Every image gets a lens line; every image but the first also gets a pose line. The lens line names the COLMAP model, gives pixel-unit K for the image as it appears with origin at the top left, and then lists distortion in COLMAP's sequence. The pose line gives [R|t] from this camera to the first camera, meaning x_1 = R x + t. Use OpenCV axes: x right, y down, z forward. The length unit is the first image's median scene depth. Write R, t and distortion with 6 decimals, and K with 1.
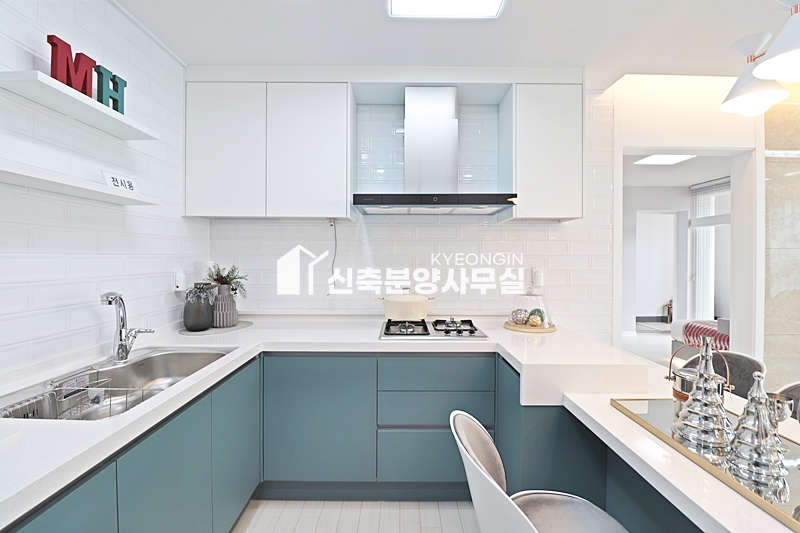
lens RADIAL K [[369.7, 0, 402.9], [0, 369.7, 260.4], [0, 0, 1]] dist [0.001738, -0.014038]
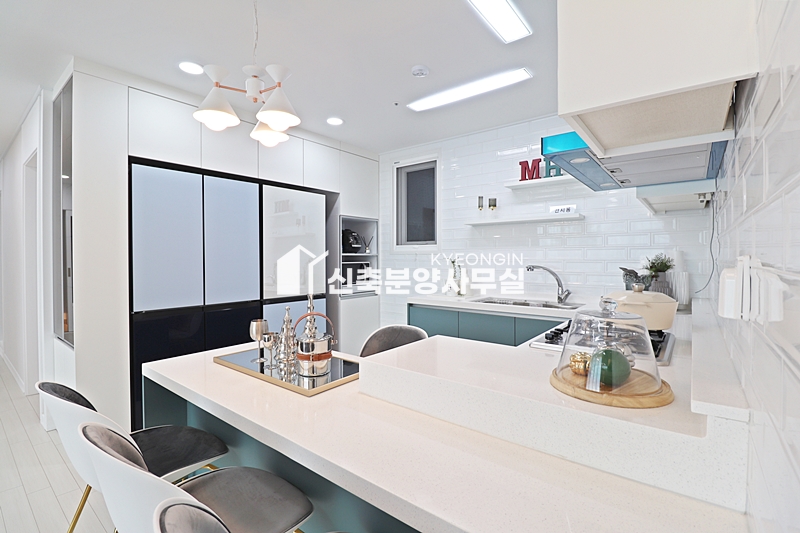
lens RADIAL K [[369.7, 0, 402.9], [0, 369.7, 260.4], [0, 0, 1]] dist [0.001738, -0.014038]
pose [[-0.623077, 0.004031, -0.782150, 0.872395], [-0.002758, 0.999969, 0.007350, 0.025304], [0.782155, 0.006737, -0.623047, 1.110083]]
